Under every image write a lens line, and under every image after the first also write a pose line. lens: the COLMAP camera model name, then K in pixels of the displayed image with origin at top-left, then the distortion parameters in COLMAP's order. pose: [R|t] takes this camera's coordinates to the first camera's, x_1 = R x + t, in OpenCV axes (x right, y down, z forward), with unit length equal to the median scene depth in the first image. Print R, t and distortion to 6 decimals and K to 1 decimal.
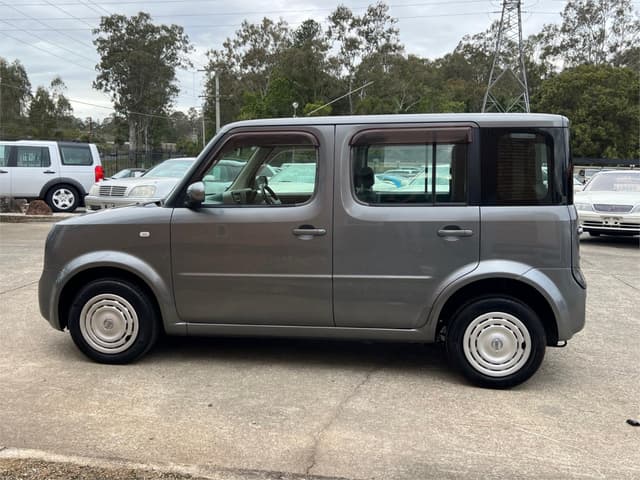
lens RADIAL K [[633.2, 0, 327.5], [0, 633.2, 238.9], [0, 0, 1]] dist [0.023457, -0.007719]
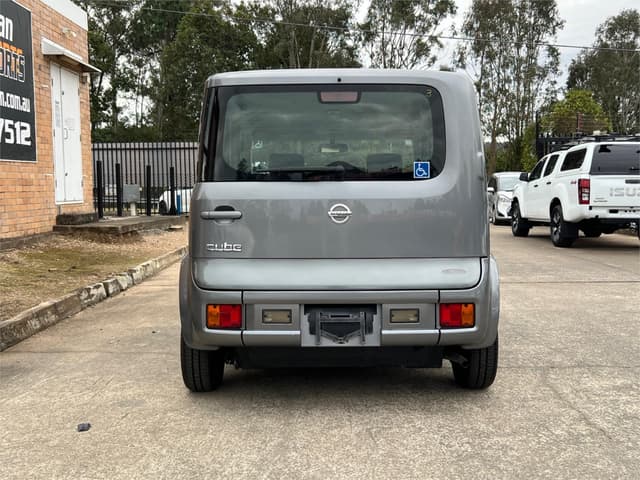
lens RADIAL K [[744.2, 0, 321.6], [0, 744.2, 239.7], [0, 0, 1]] dist [0.128847, -0.323495]
pose [[0.128800, 0.042472, -0.990761, 1.279025], [-0.112822, 0.993223, 0.027911, -0.022508], [0.985232, 0.108185, 0.132718, 0.972982]]
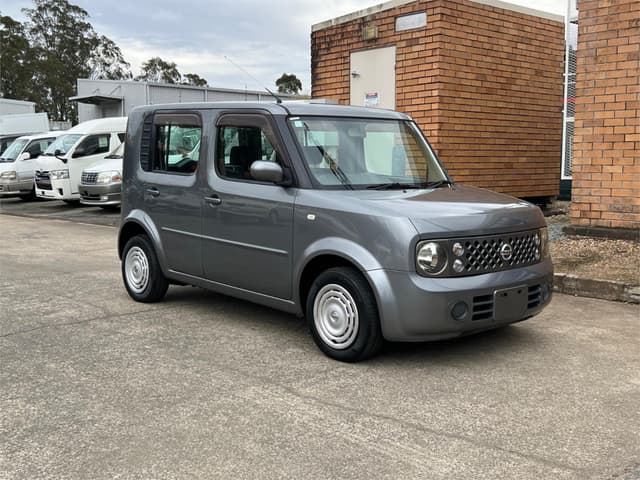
lens RADIAL K [[744.2, 0, 321.6], [0, 744.2, 239.7], [0, 0, 1]] dist [0.128847, -0.323495]
pose [[-0.757370, -0.095629, 0.645946, -0.999638], [0.061030, 0.974522, 0.215829, -0.267553], [-0.650128, 0.202884, -0.732237, 2.228646]]
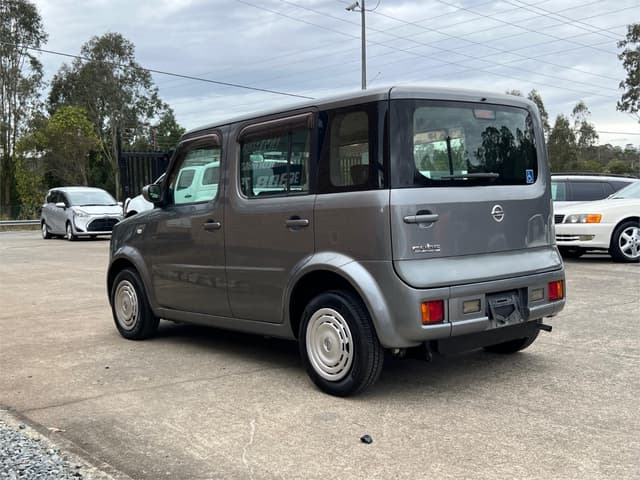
lens RADIAL K [[745.9, 0, 332.7], [0, 745.9, 242.1], [0, 0, 1]] dist [0.131512, -0.371137]
pose [[0.744655, -0.002465, -0.667445, 0.934167], [-0.038263, 0.998191, -0.046376, 0.065312], [0.666352, 0.060072, 0.743214, 0.186409]]
